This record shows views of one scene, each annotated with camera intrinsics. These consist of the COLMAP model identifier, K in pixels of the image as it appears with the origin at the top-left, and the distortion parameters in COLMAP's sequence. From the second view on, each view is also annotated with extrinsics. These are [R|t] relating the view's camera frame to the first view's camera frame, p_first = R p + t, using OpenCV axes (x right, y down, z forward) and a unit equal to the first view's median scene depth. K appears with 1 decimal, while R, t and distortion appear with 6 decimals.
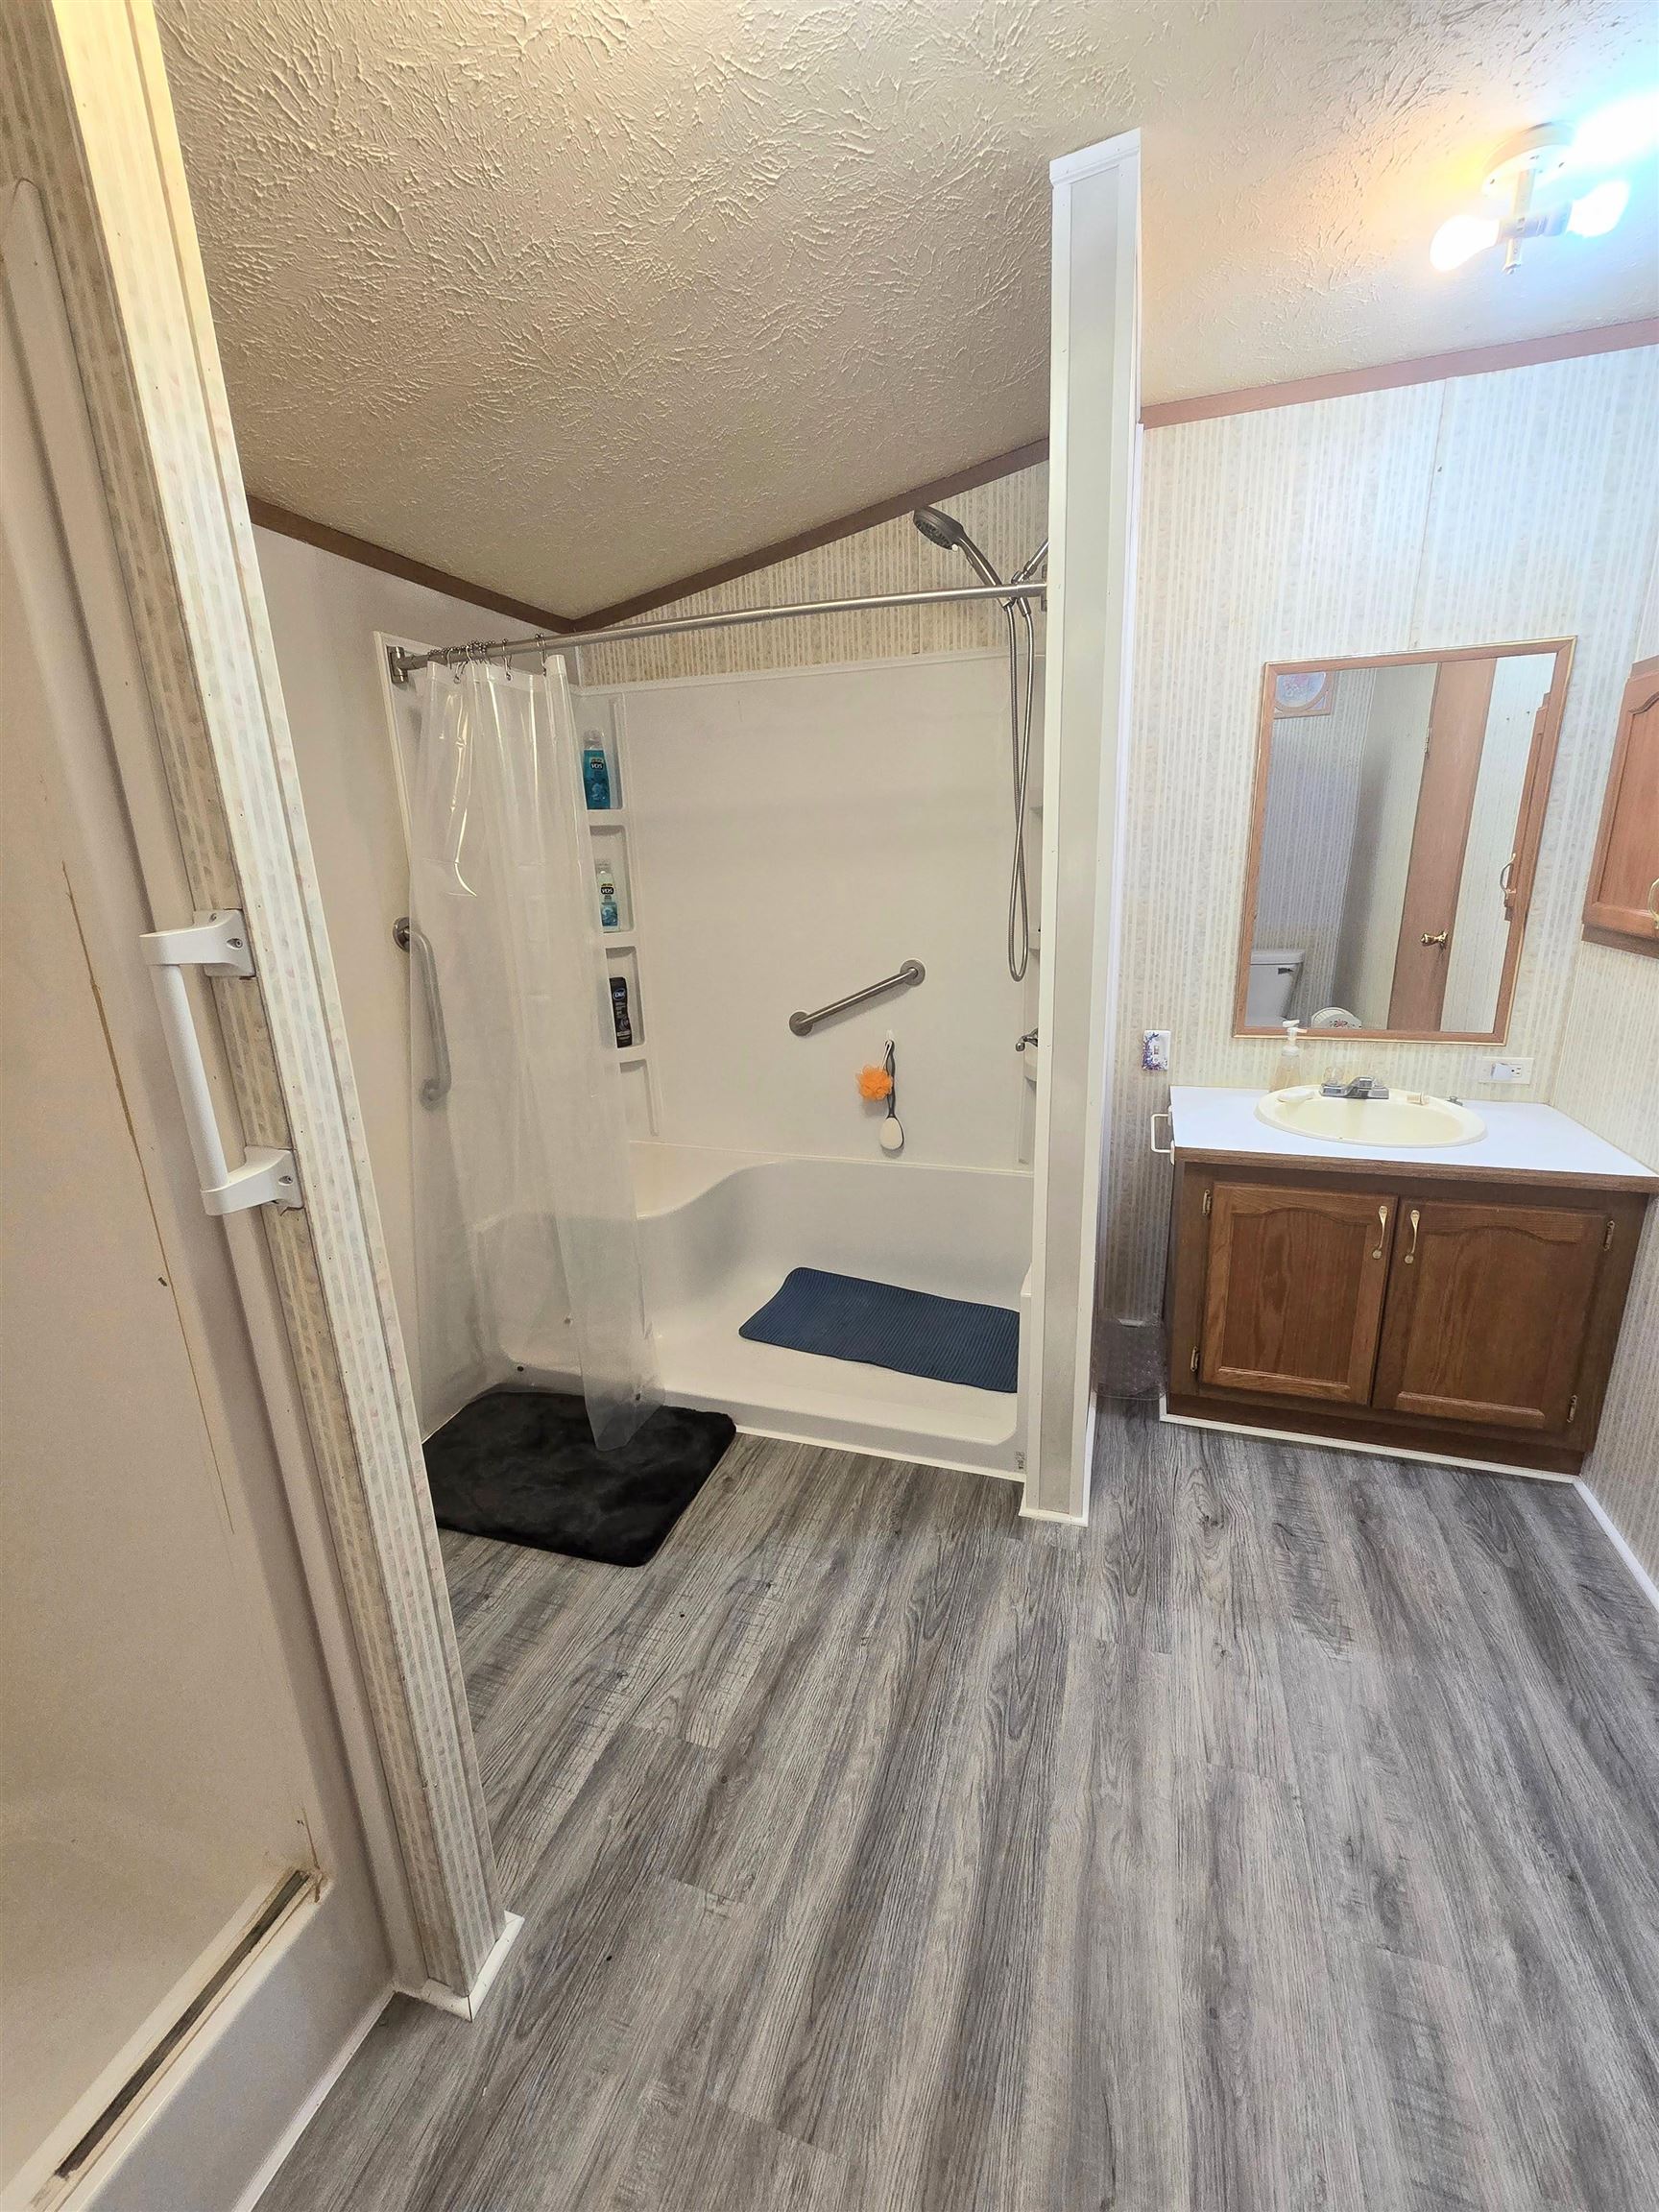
lens RADIAL K [[901.7, 0, 844.8], [0, 901.7, 1103.3], [0, 0, 1]] dist [-0.003110, -0.000213]
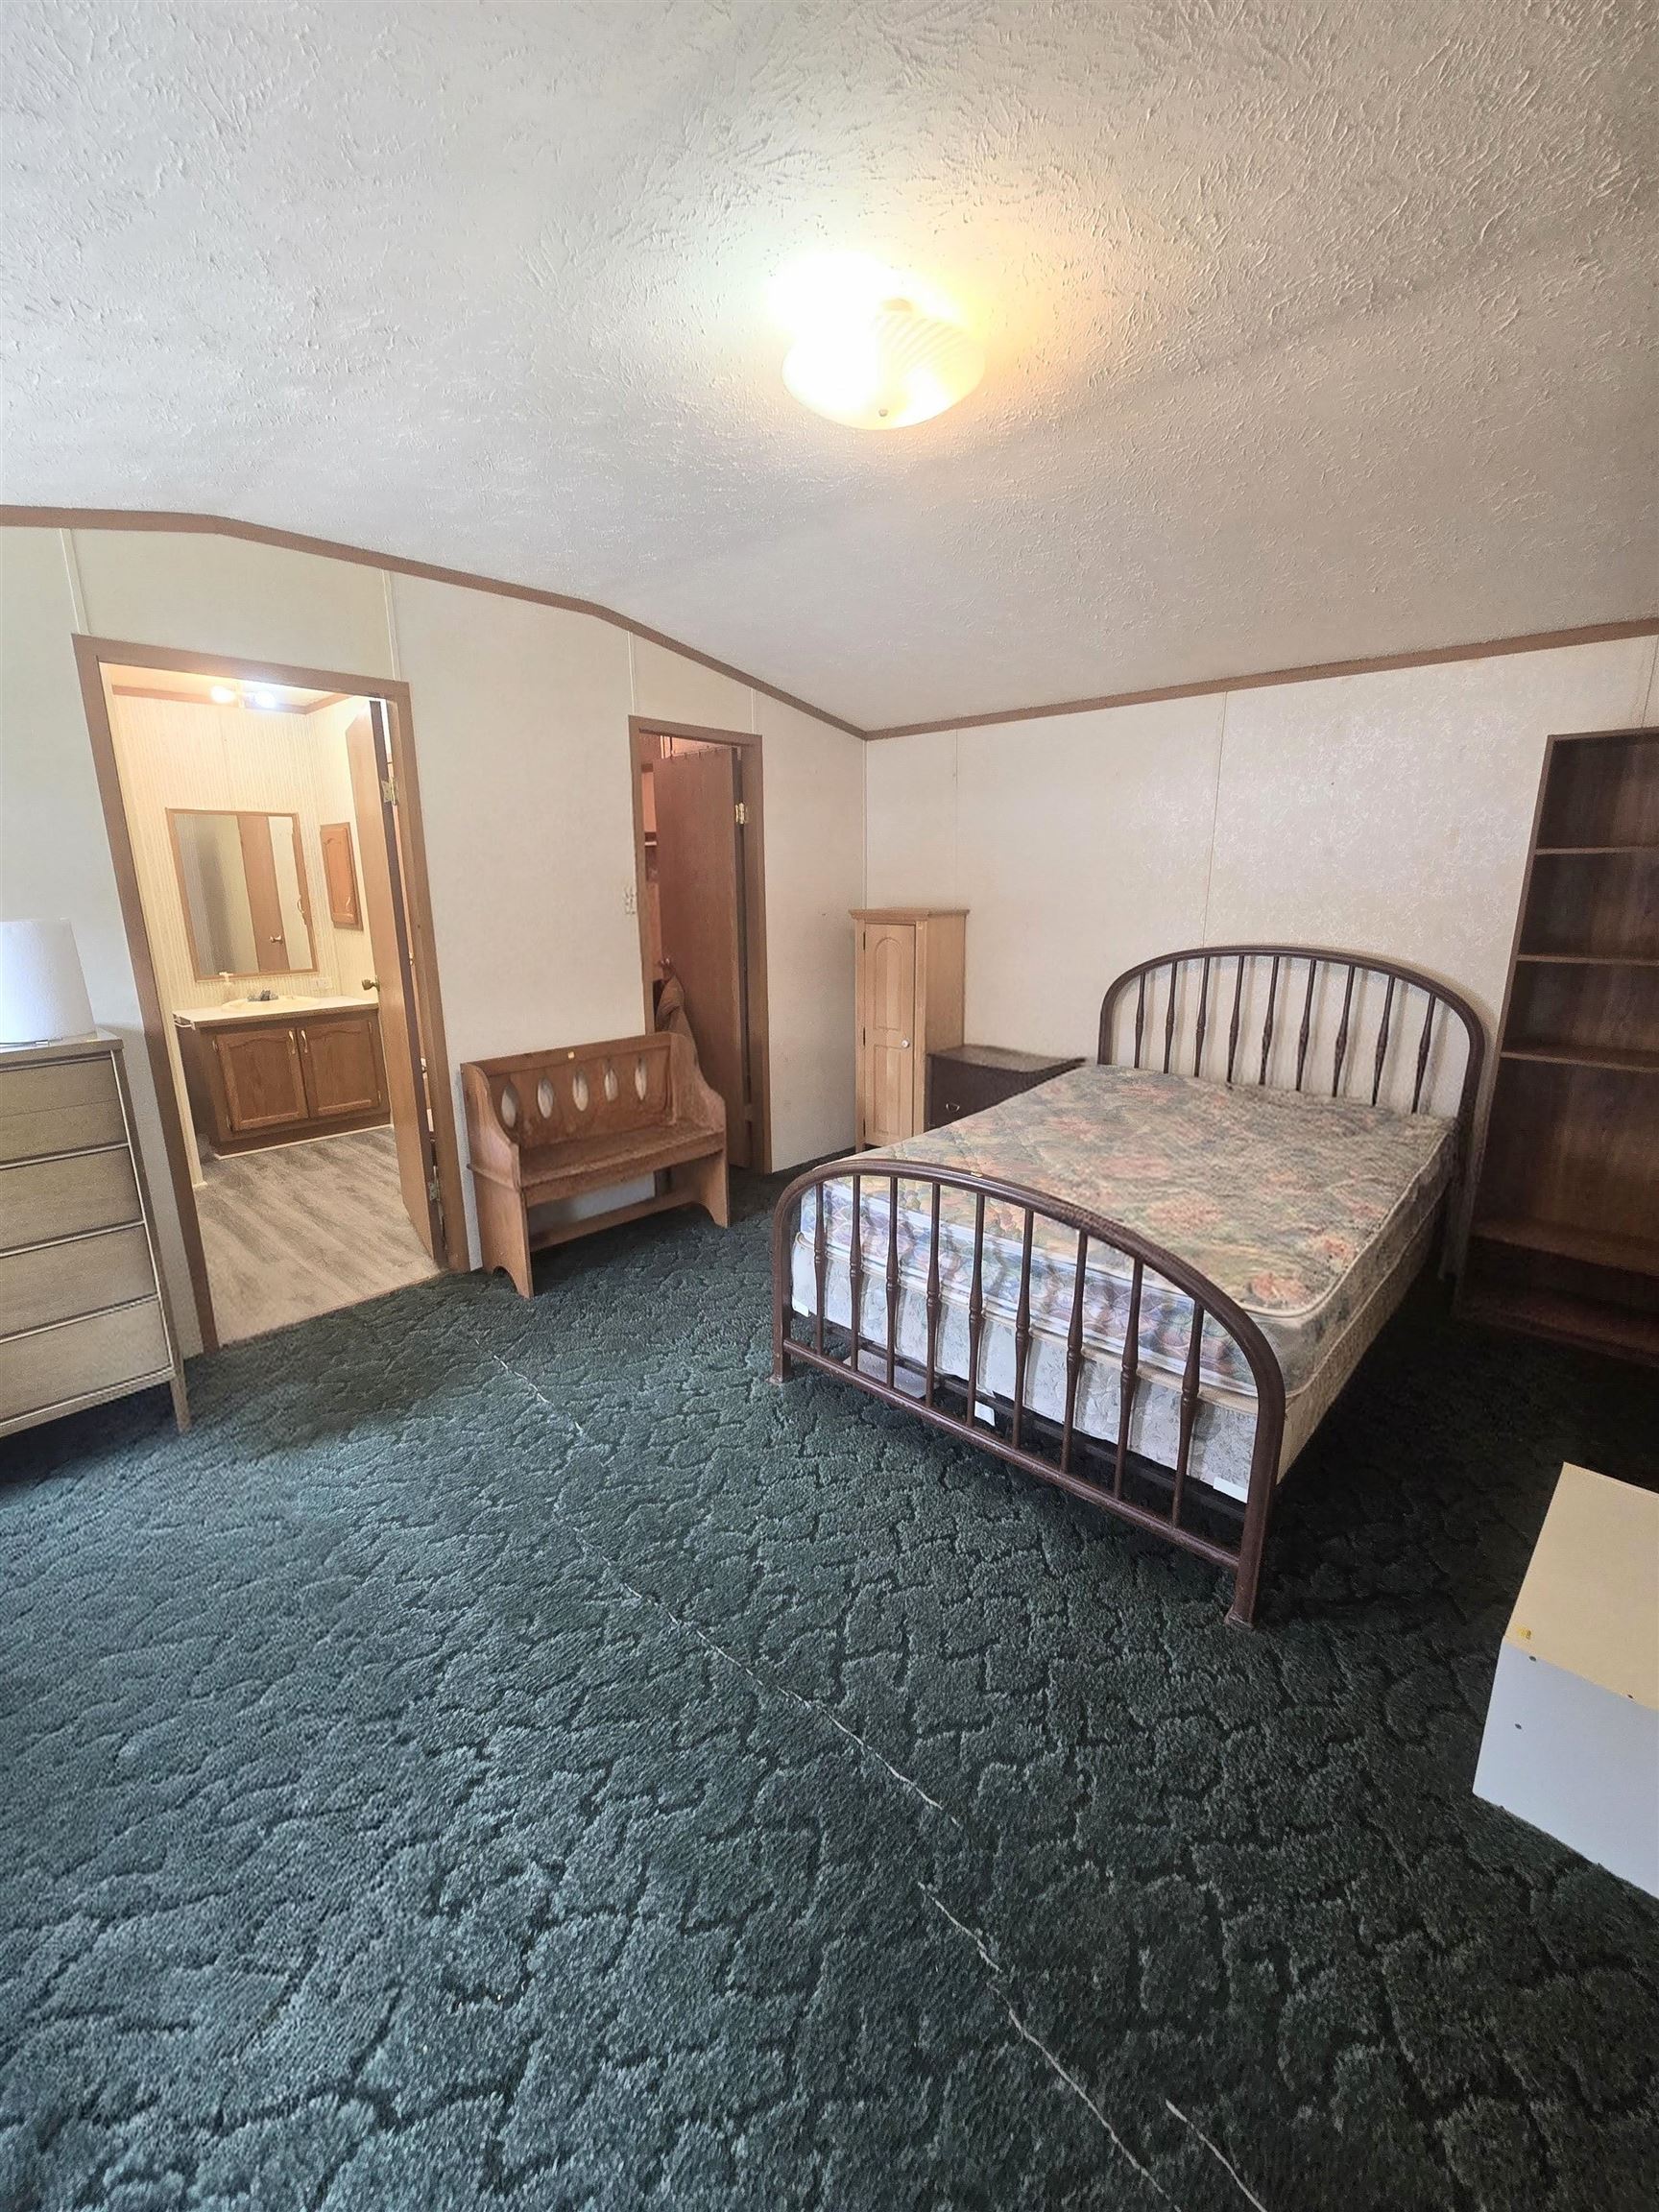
lens RADIAL K [[901.7, 0, 835.6], [0, 901.7, 1099.3], [0, 0, 1]] dist [-0.003110, -0.000213]
pose [[0.420975, -0.188182, 0.887337, -0.973498], [0.242876, 0.965909, 0.089618, 0.416968], [-0.873952, 0.177786, 0.452328, -1.358788]]
